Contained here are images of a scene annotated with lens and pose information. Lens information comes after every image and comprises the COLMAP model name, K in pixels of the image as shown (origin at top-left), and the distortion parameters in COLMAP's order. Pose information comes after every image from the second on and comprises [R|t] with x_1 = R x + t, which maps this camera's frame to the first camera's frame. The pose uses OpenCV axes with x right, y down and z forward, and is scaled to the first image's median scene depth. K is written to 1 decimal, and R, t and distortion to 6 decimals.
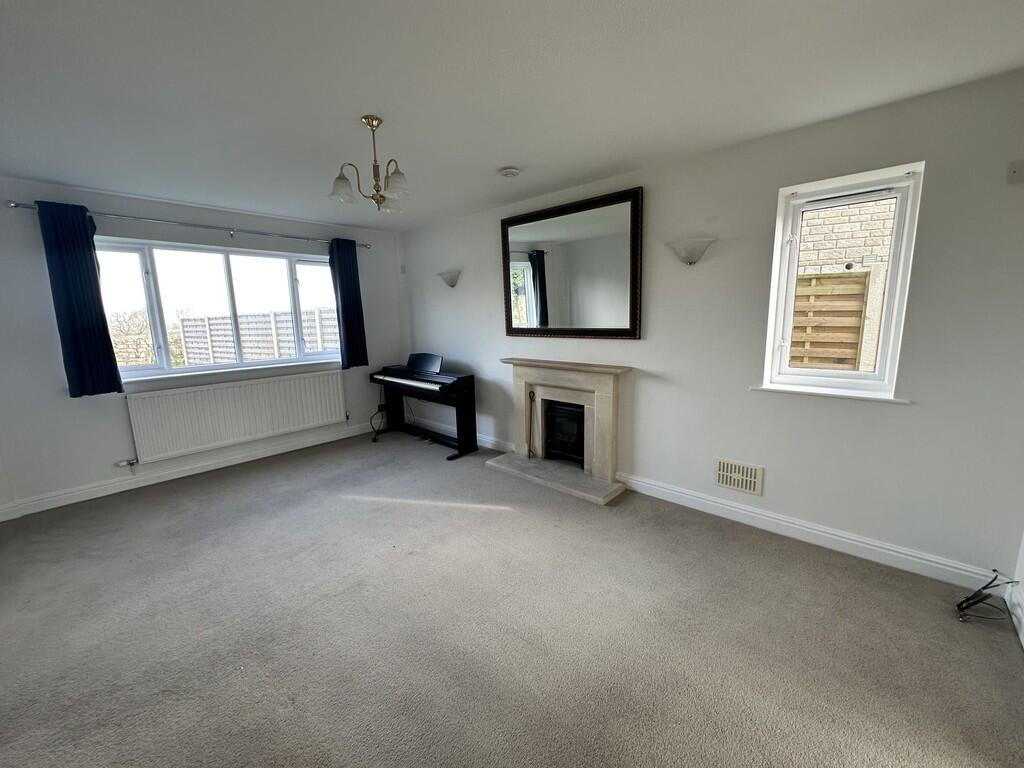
lens RADIAL K [[407.2, 0, 512.0], [0, 407.2, 384.0], [0, 0, 1]] dist [-0.001251, 0.000021]
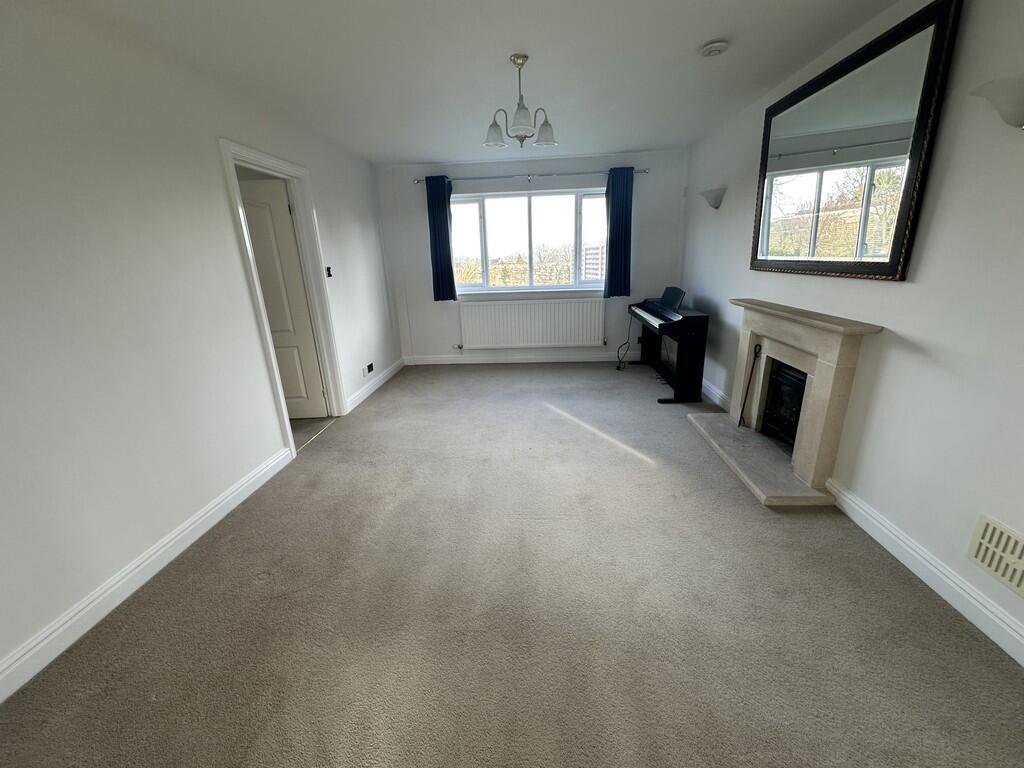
lens RADIAL K [[407.2, 0, 512.0], [0, 407.2, 384.0], [0, 0, 1]] dist [-0.001251, 0.000021]
pose [[0.627247, 0.234945, -0.742537, 0.355401], [-0.109654, 0.970557, 0.214464, -0.023812], [0.771062, -0.053099, 0.634542, 0.143283]]
